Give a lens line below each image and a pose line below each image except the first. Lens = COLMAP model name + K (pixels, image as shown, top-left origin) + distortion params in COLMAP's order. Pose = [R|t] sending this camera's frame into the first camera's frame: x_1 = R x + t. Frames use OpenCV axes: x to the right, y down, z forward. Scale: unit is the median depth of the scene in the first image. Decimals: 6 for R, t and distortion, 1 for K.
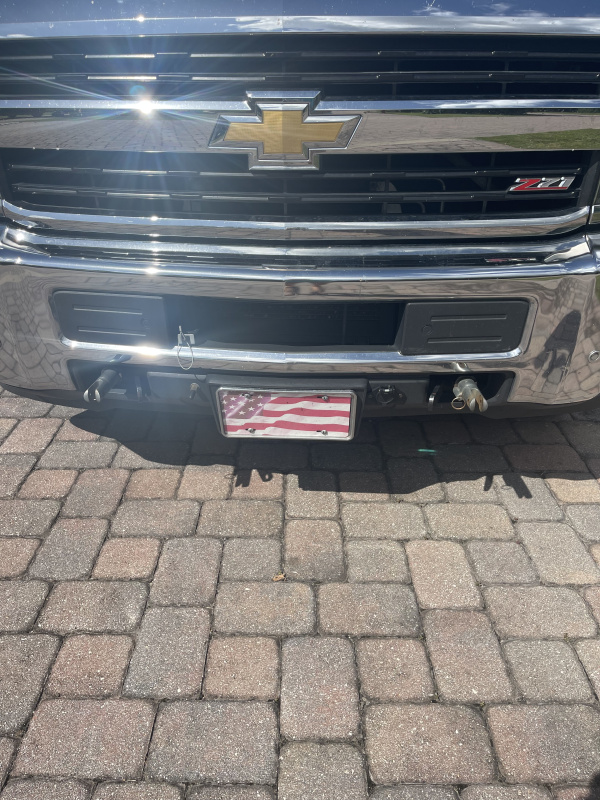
lens RADIAL K [[592.1, 0, 300.0], [0, 592.1, 400.0], [0, 0, 1]] dist [0.072096, -0.069586]
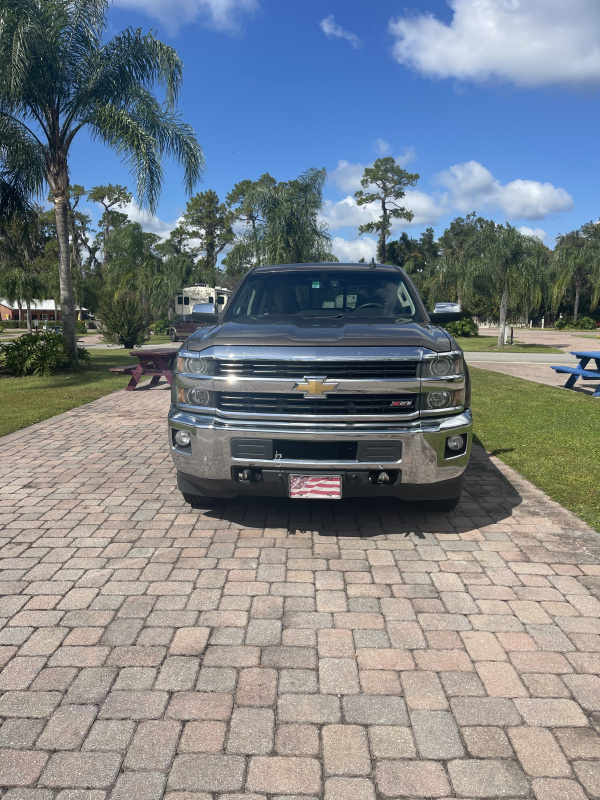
lens RADIAL K [[592.1, 0, 300.0], [0, 592.1, 400.0], [0, 0, 1]] dist [0.072096, -0.069586]
pose [[0.999980, 0.001179, -0.006288, -0.072397], [-0.003305, 0.936780, -0.349904, 0.565319], [0.005478, 0.349917, 0.936765, -1.522464]]
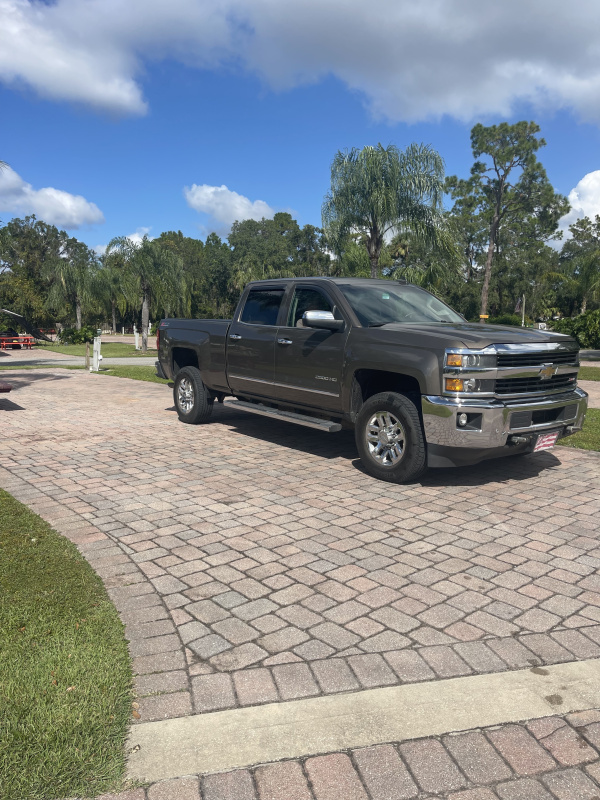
lens RADIAL K [[592.1, 0, 300.0], [0, 592.1, 400.0], [0, 0, 1]] dist [0.072096, -0.069586]
pose [[0.725622, -0.069390, 0.684586, -3.611270], [0.313312, 0.919101, -0.238933, 0.193543], [-0.612624, 0.387864, 0.688660, -0.721341]]
